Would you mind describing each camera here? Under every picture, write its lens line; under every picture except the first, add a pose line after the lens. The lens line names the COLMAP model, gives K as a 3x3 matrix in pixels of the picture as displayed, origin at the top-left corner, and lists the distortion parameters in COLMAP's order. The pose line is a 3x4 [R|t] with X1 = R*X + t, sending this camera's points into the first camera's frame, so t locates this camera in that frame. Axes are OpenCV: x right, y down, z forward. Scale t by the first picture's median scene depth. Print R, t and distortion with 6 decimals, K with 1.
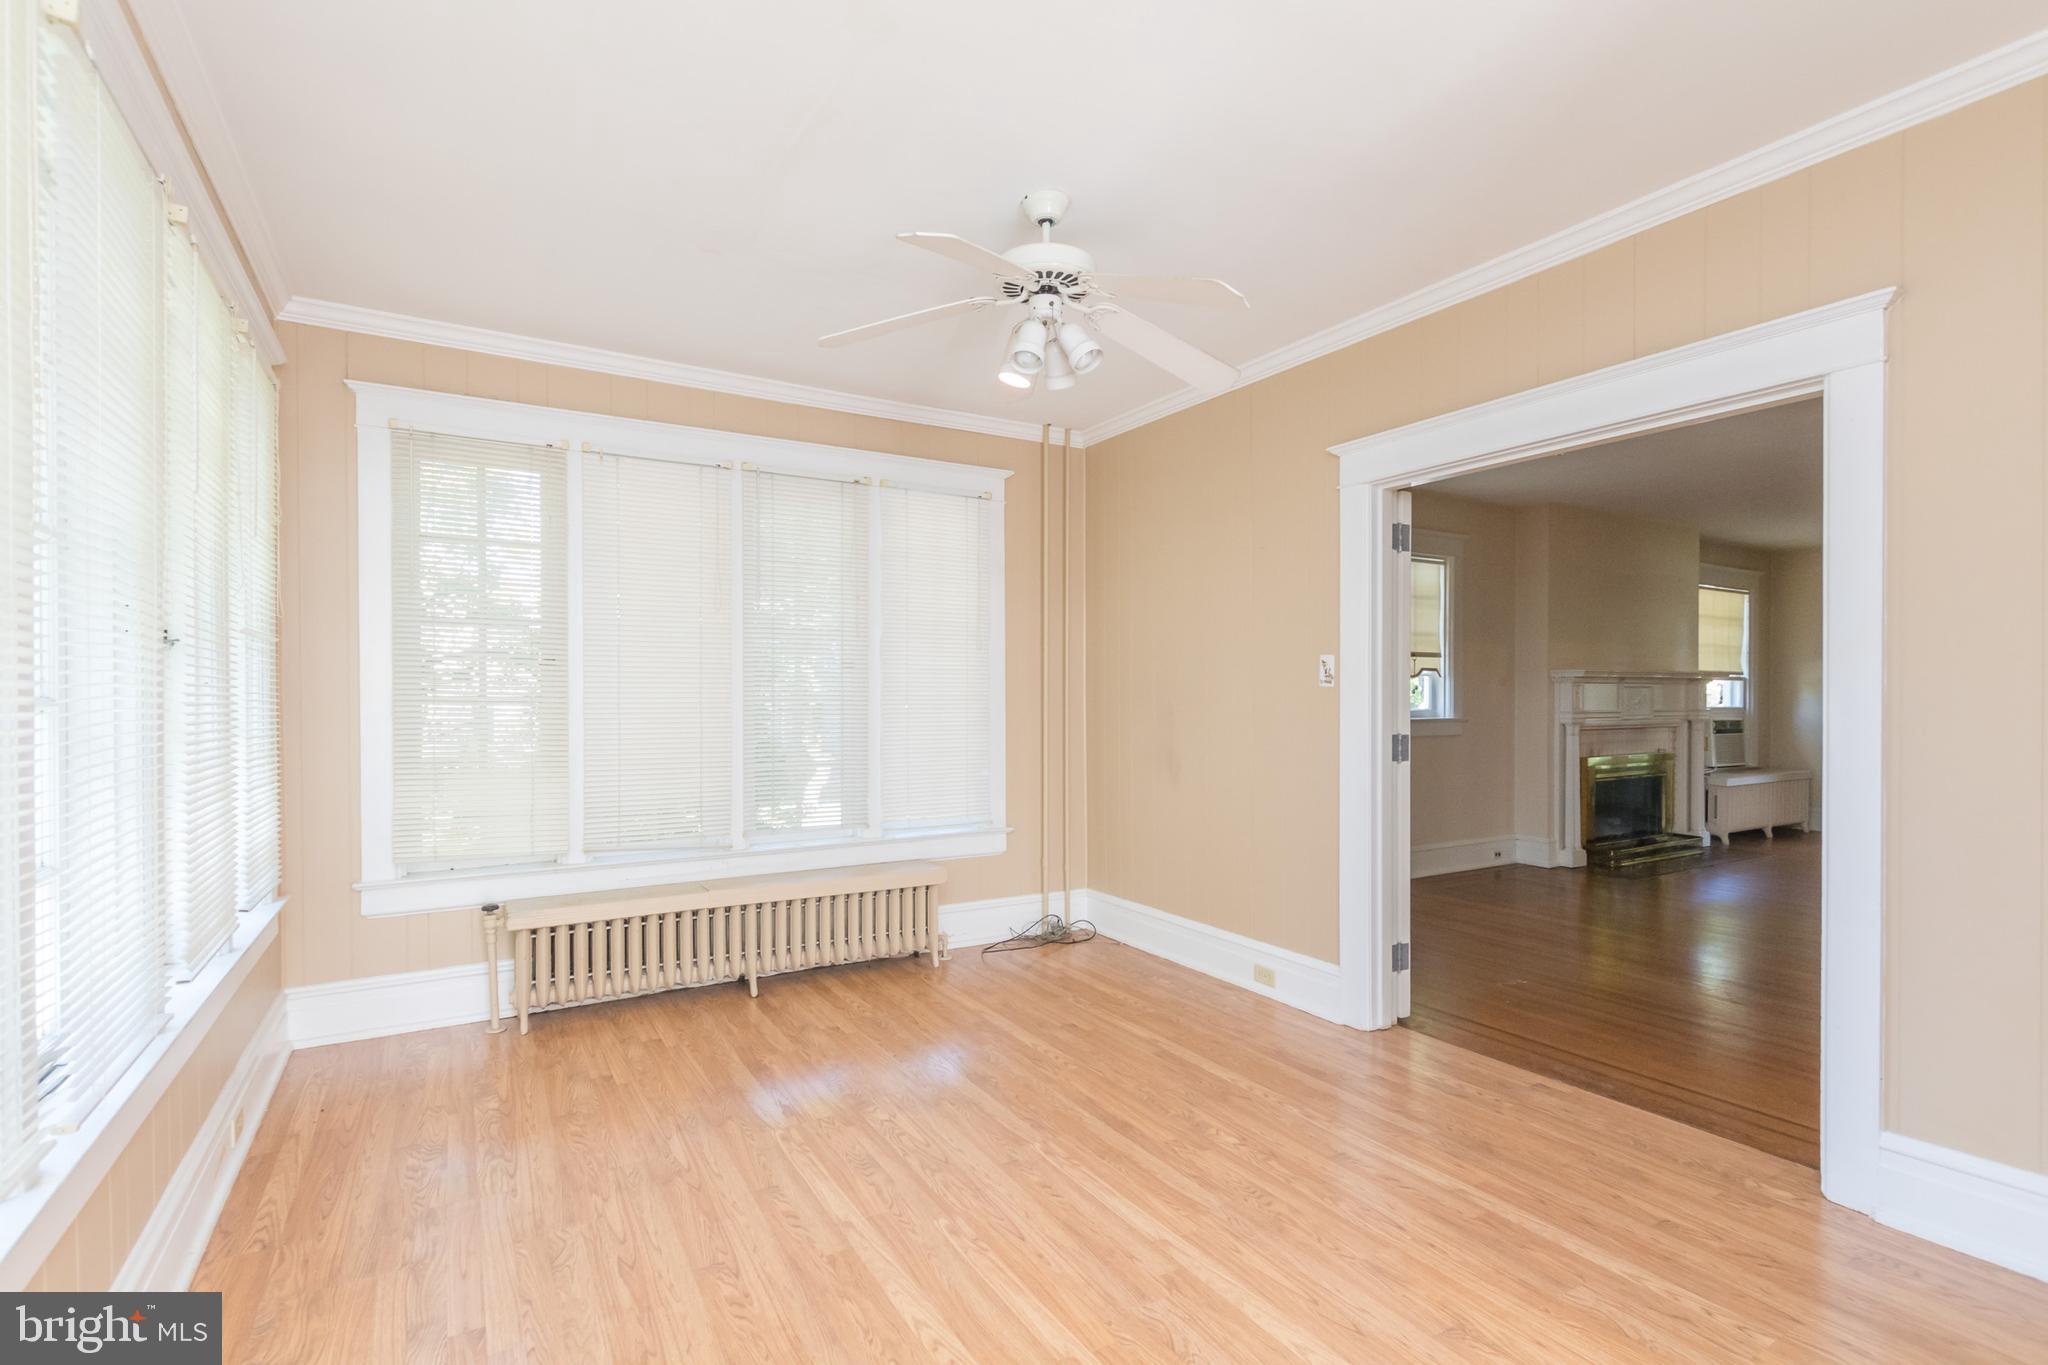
lens RADIAL K [[966.7, 0, 1011.2], [0, 966.7, 704.8], [0, 0, 1]] dist [0.002967, -0.002166]
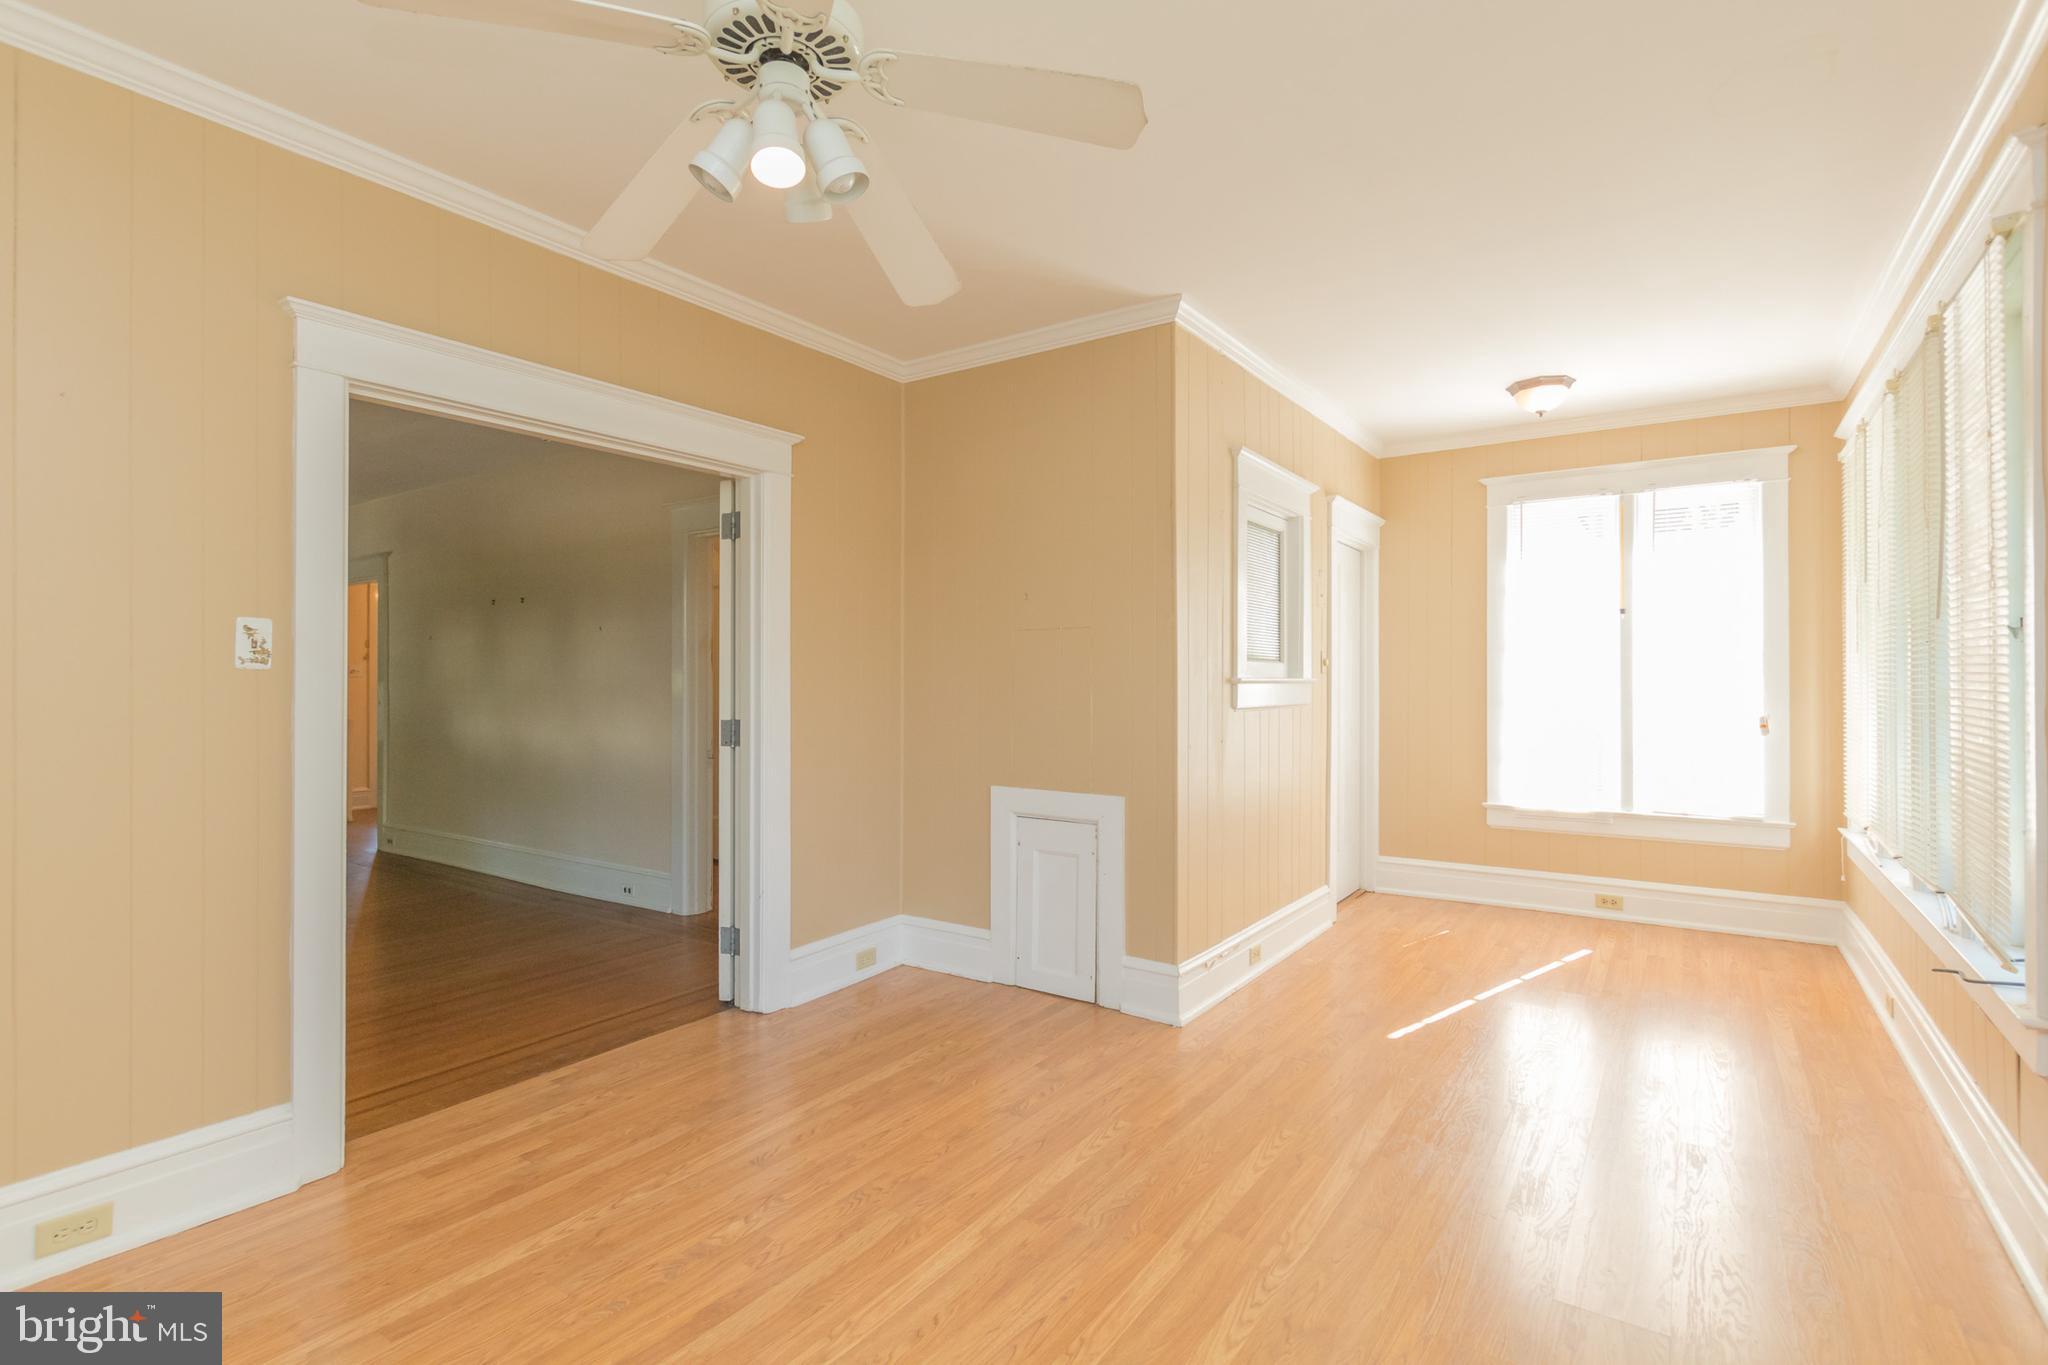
lens RADIAL K [[966.7, 0, 1024.1], [0, 966.7, 670.0], [0, 0, 1]] dist [0.002967, -0.002166]
pose [[-0.431347, 0.012230, 0.902103, -0.705213], [0.009998, 0.999912, -0.008775, -0.010787], [-0.902131, 0.005235, -0.431431, 1.286866]]
